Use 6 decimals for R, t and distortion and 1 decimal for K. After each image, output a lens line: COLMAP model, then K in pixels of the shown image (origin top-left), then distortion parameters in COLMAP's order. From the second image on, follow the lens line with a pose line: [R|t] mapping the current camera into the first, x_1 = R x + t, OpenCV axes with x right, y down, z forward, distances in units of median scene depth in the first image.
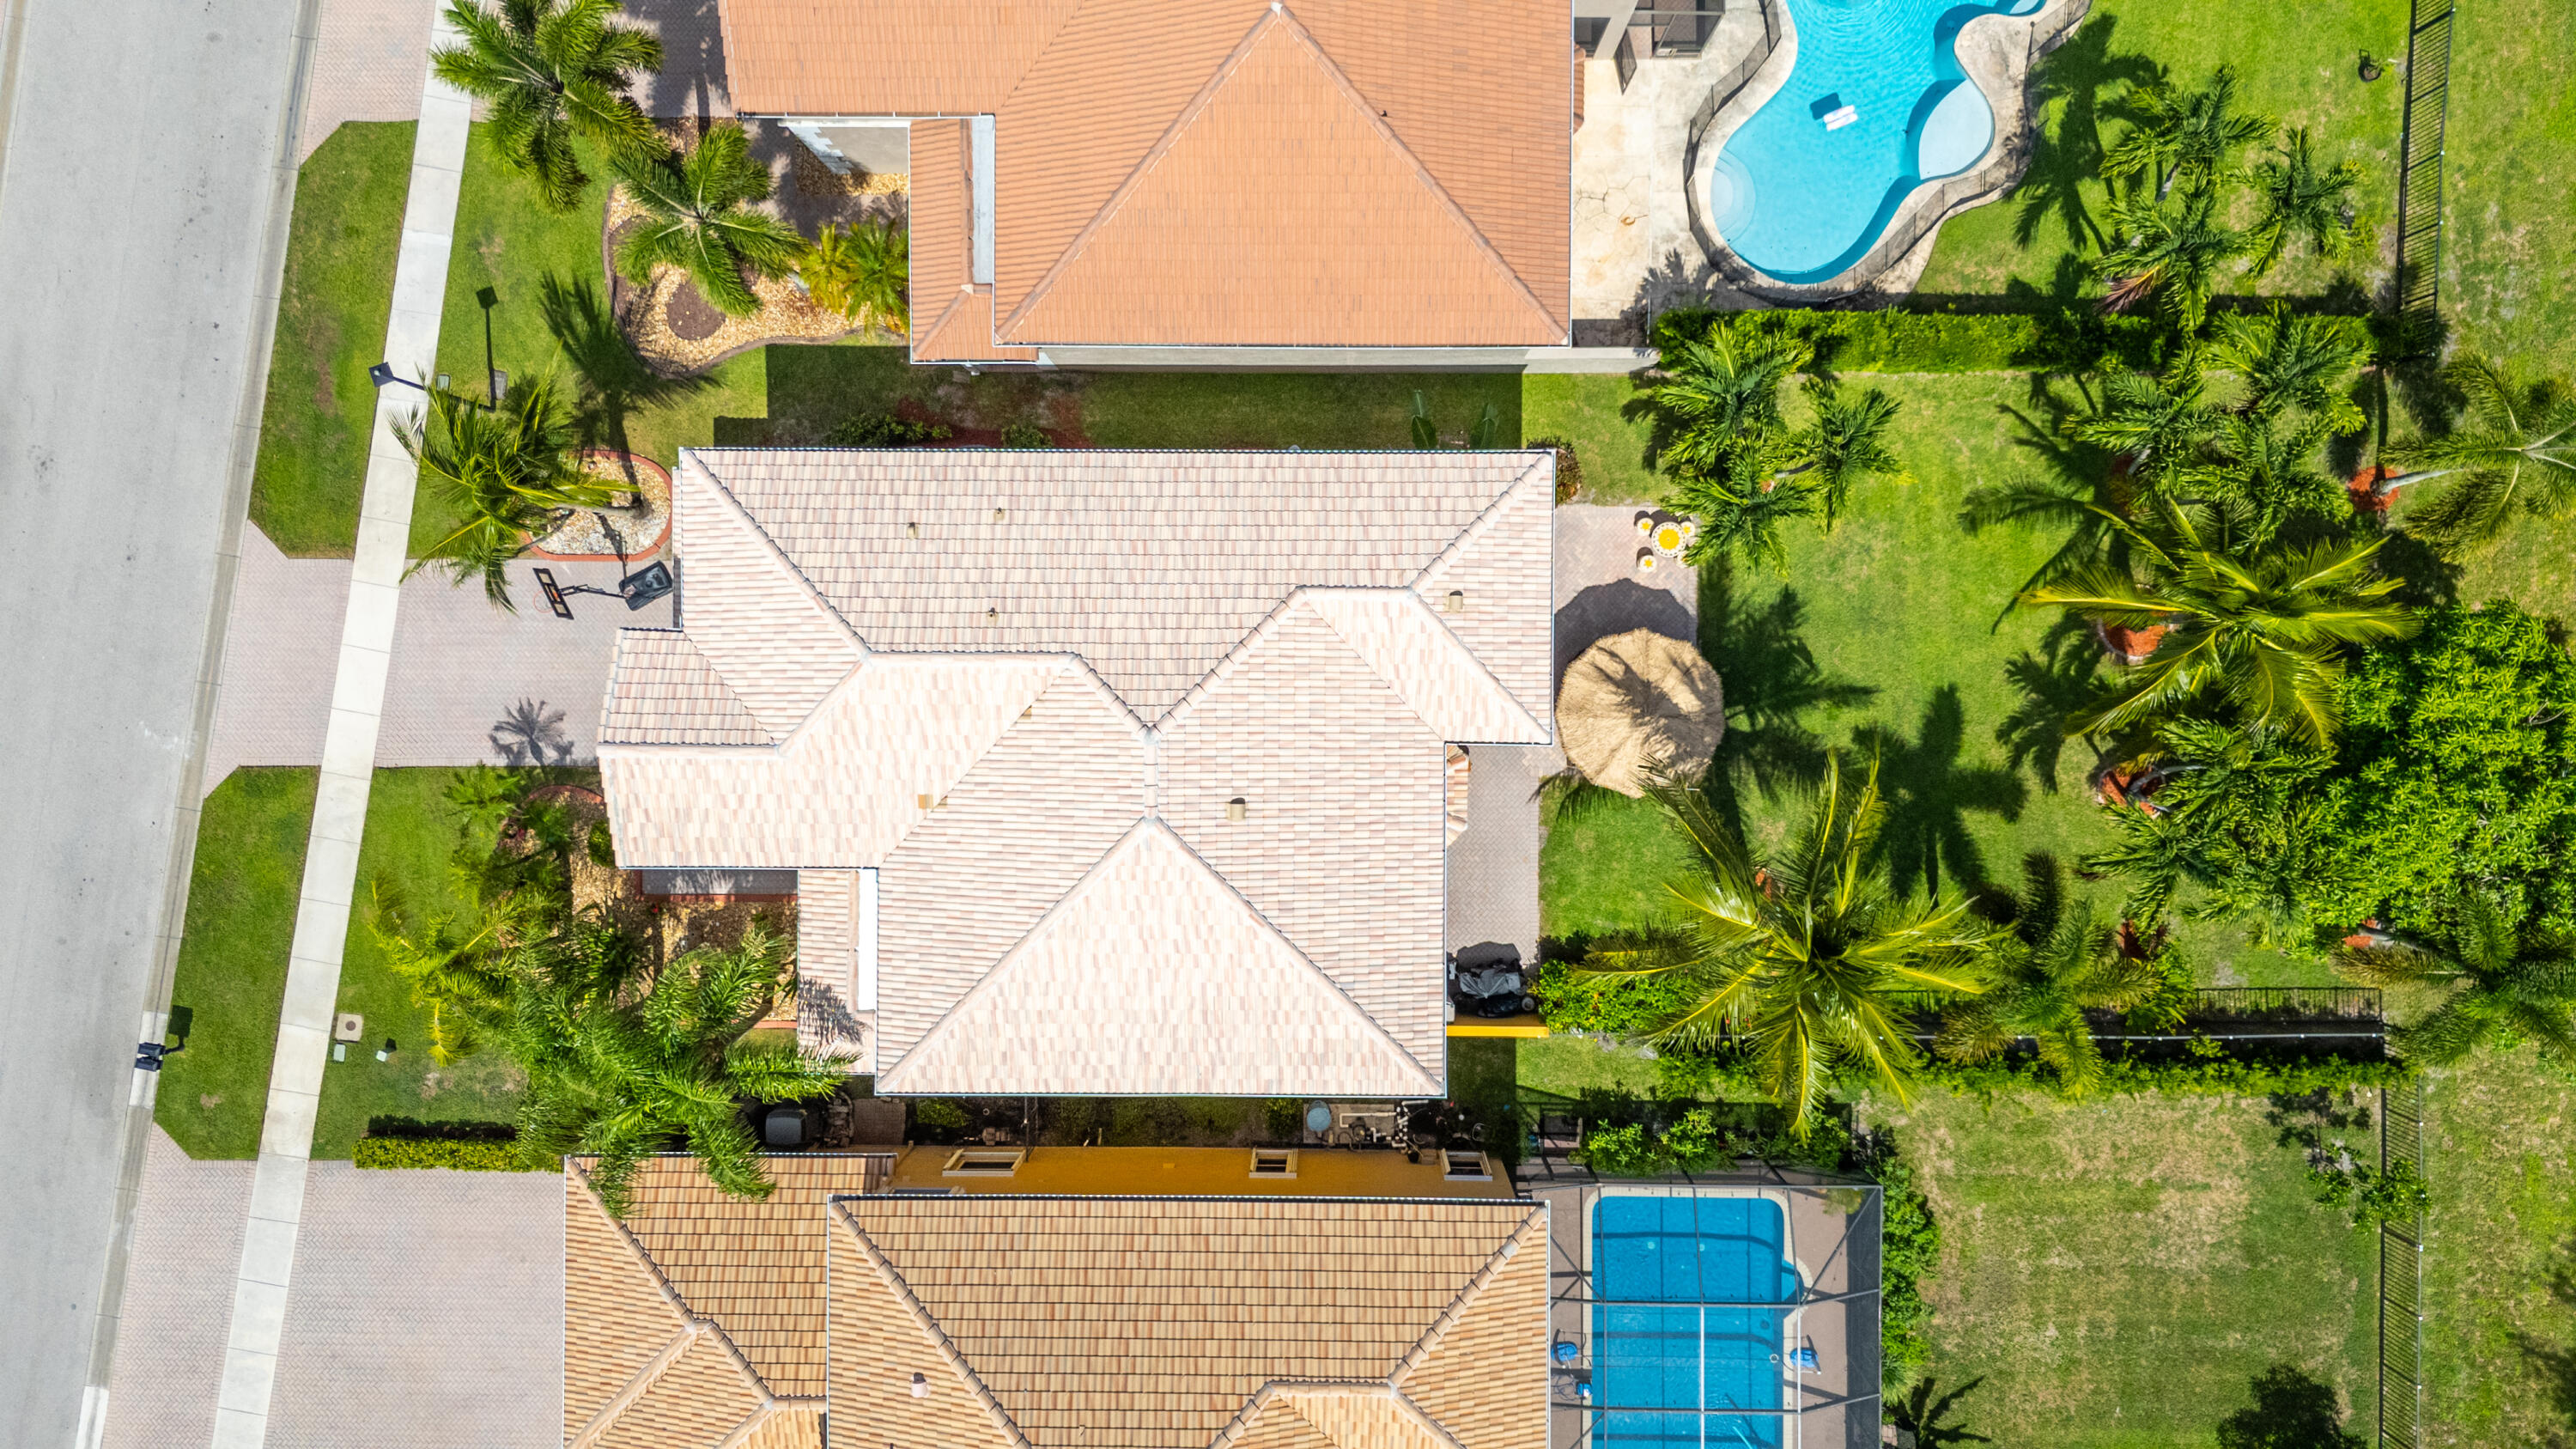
lens RADIAL K [[1926.9, 0, 1296.9], [0, 1926.9, 719.8], [0, 0, 1]] dist [0.055560, -0.041362]
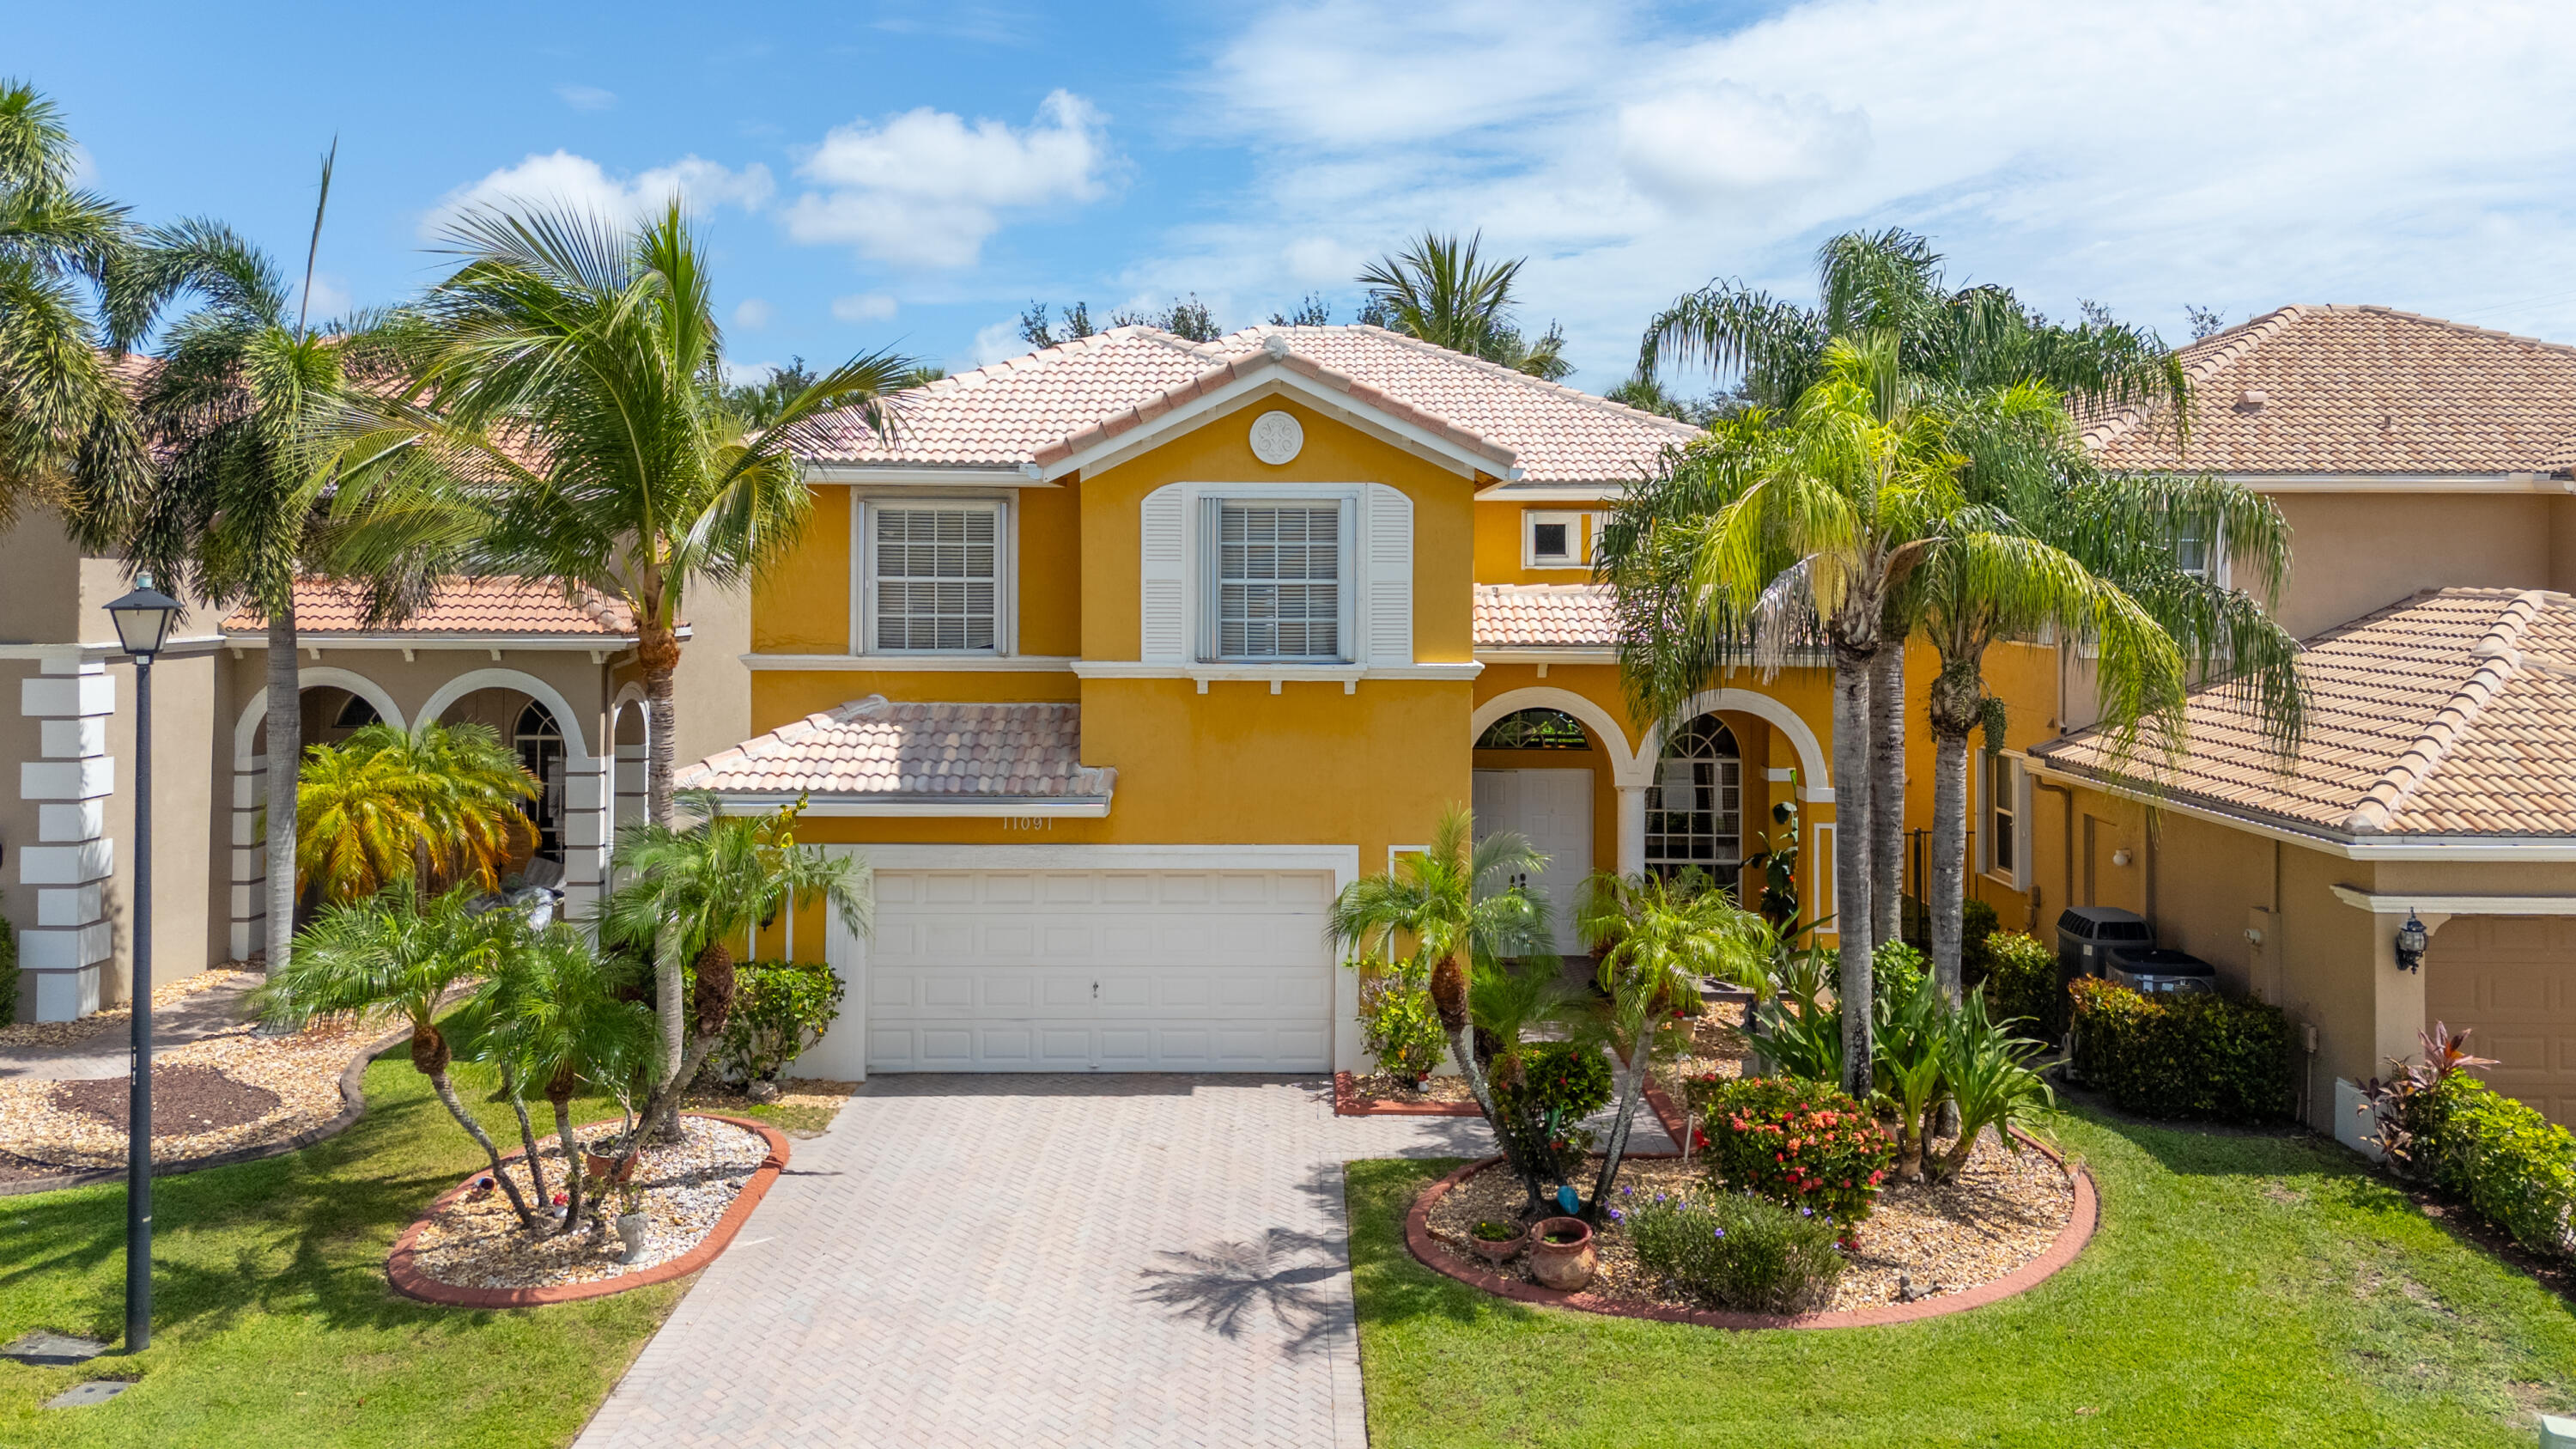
lens RADIAL K [[1951.5, 0, 1310.2], [0, 1951.5, 575.5], [0, 0, 1]] dist [0.027137, -0.001162]
pose [[-0.013543, 0.026475, 0.999558, -0.735971], [0.999849, -0.010501, 0.013825, 0.014405], [0.010862, 0.999594, -0.026328, 0.922903]]
